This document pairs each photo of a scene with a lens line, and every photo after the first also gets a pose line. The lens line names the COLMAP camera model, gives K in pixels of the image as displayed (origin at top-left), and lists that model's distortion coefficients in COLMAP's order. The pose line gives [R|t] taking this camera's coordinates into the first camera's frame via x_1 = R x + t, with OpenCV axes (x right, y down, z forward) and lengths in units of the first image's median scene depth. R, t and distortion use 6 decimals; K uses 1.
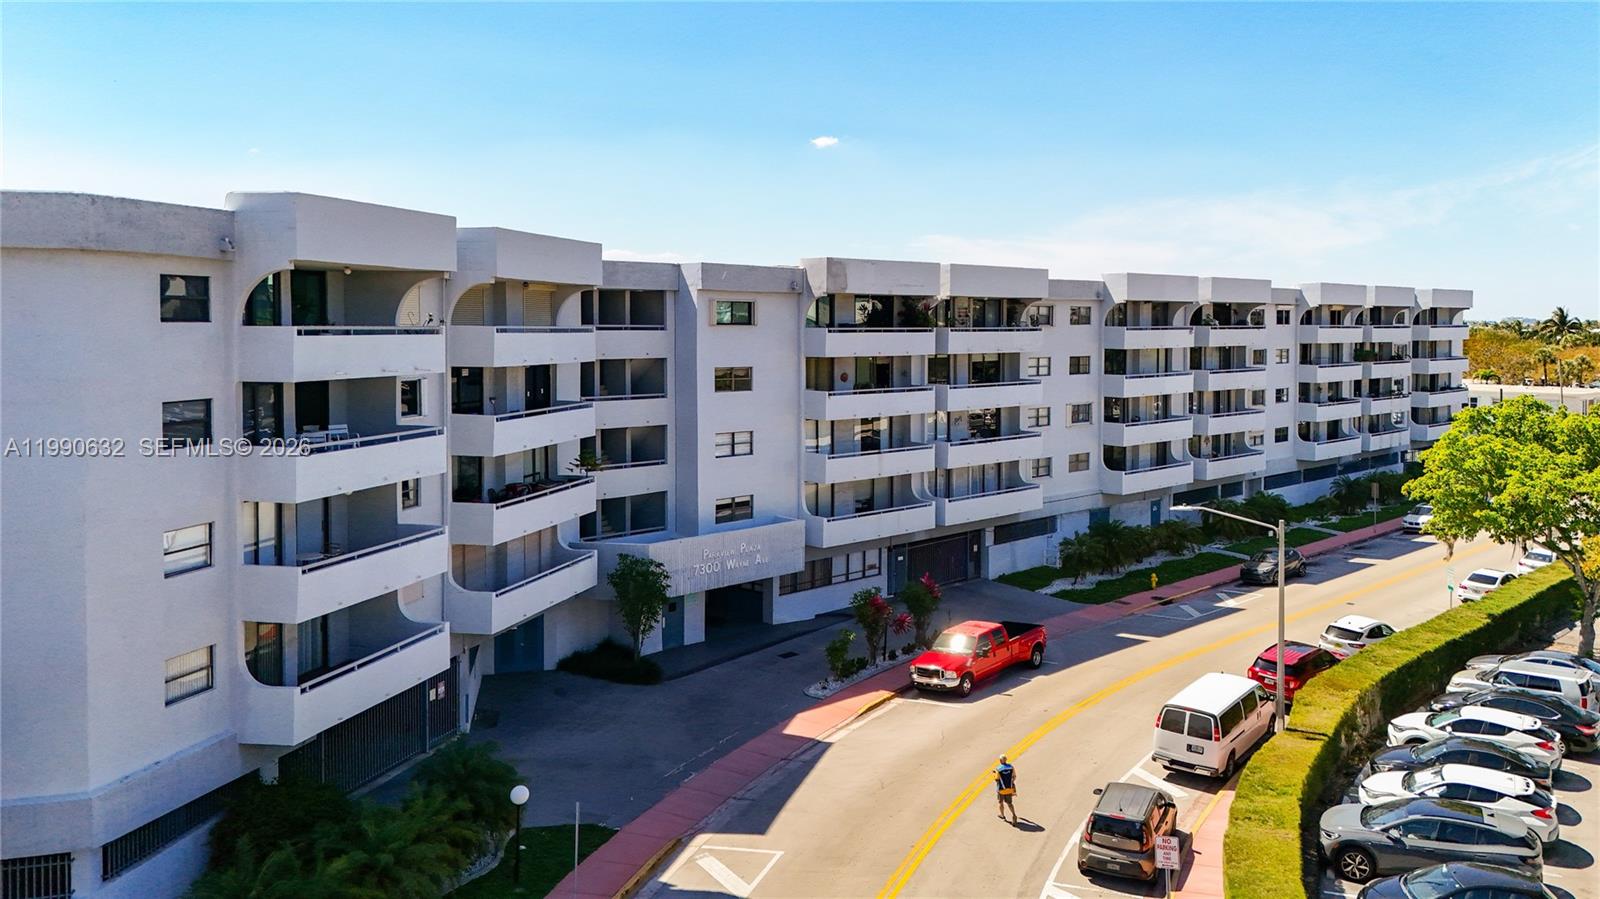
lens RADIAL K [[1091.3, 0, 919.2], [0, 1091.3, 403.3], [0, 0, 1]] dist [0.084056, -0.051646]
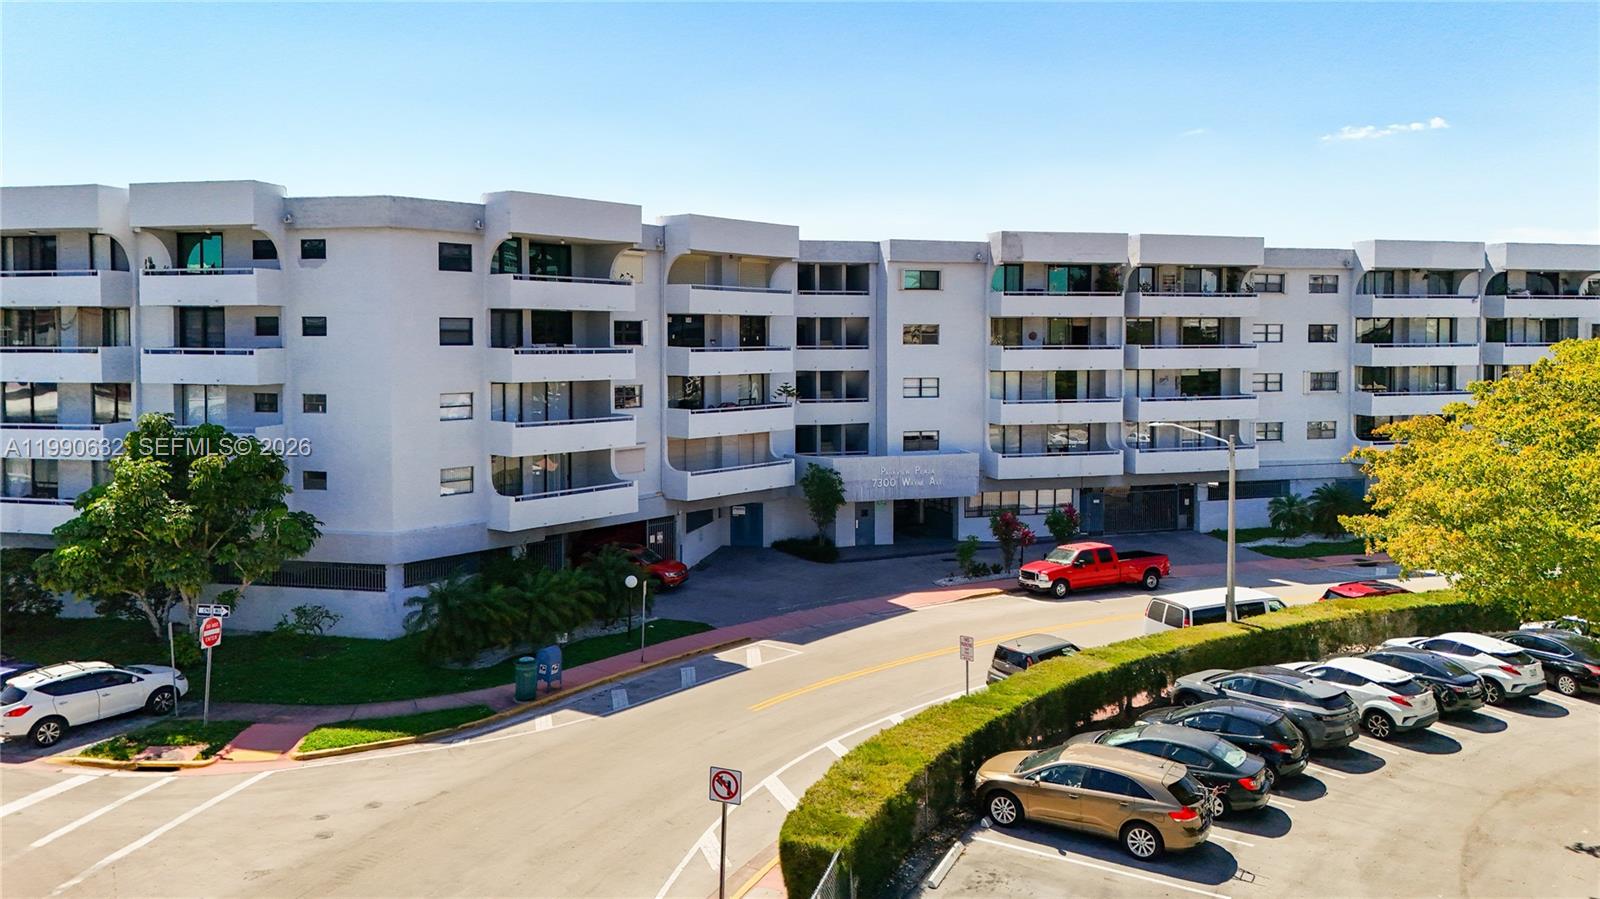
lens RADIAL K [[1091.3, 0, 919.2], [0, 1091.3, 403.3], [0, 0, 1]] dist [0.084056, -0.051646]
pose [[0.901027, 0.023571, -0.433123, 0.348149], [-0.025937, 0.999663, 0.000446, 0.053419], [0.432987, 0.010833, 0.901335, -0.100212]]
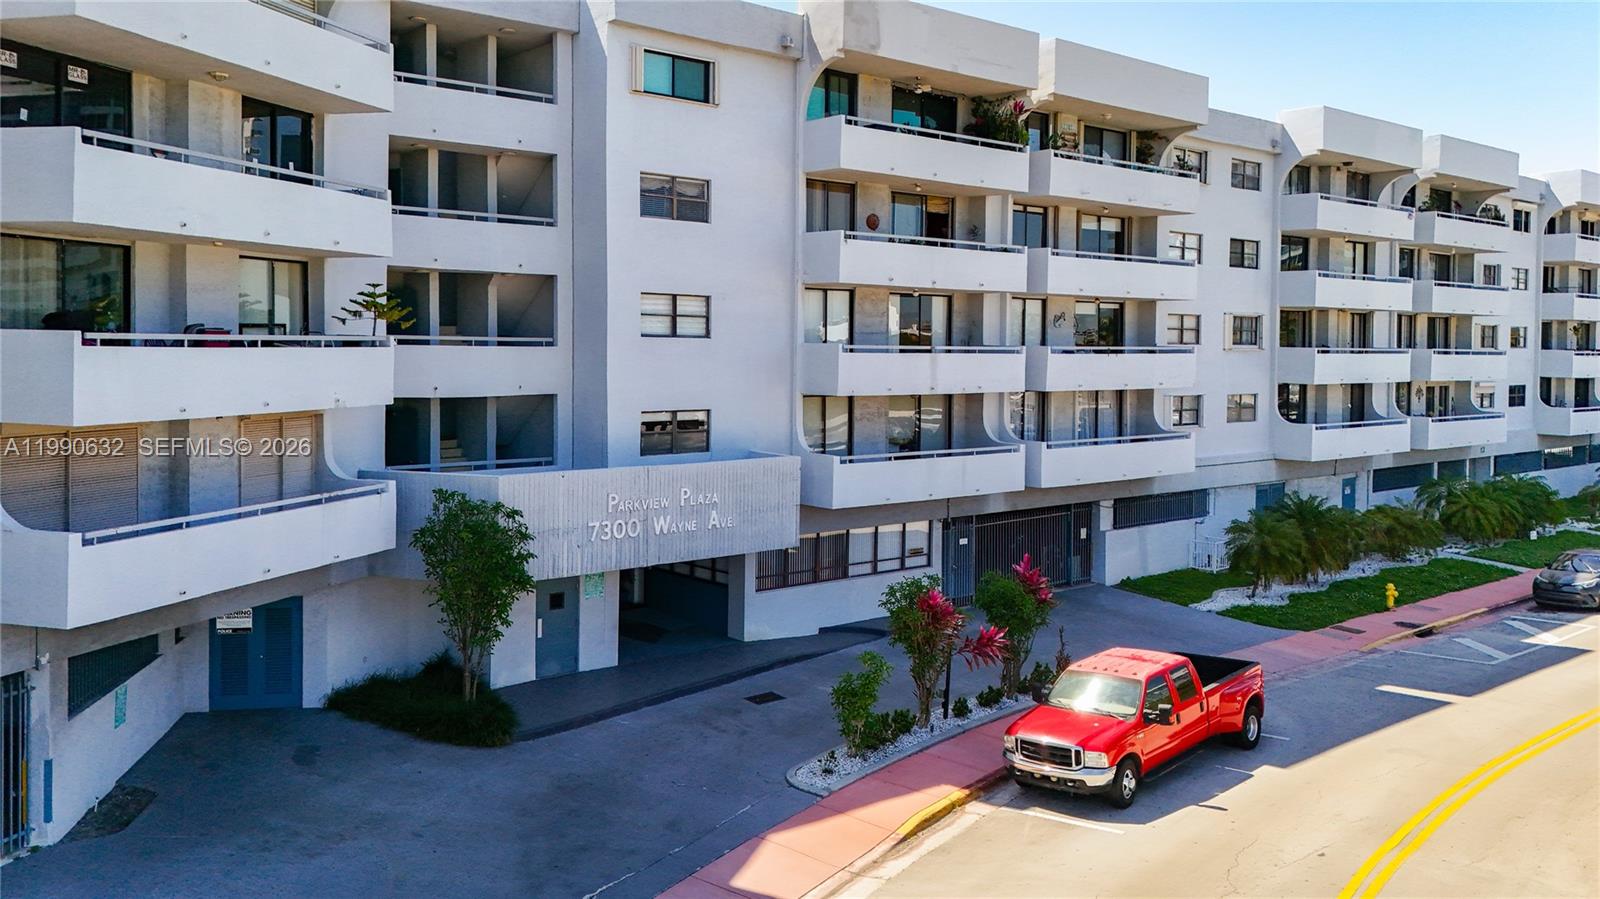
lens RADIAL K [[1163.7, 0, 801.3], [0, 1163.7, 379.8], [0, 0, 1]] dist [0.067126, -0.066468]
pose [[0.991701, 0.007105, -0.128366, -0.027618], [-0.011316, 0.999421, -0.032101, 0.086868], [0.128064, 0.033287, 0.991207, 0.406516]]
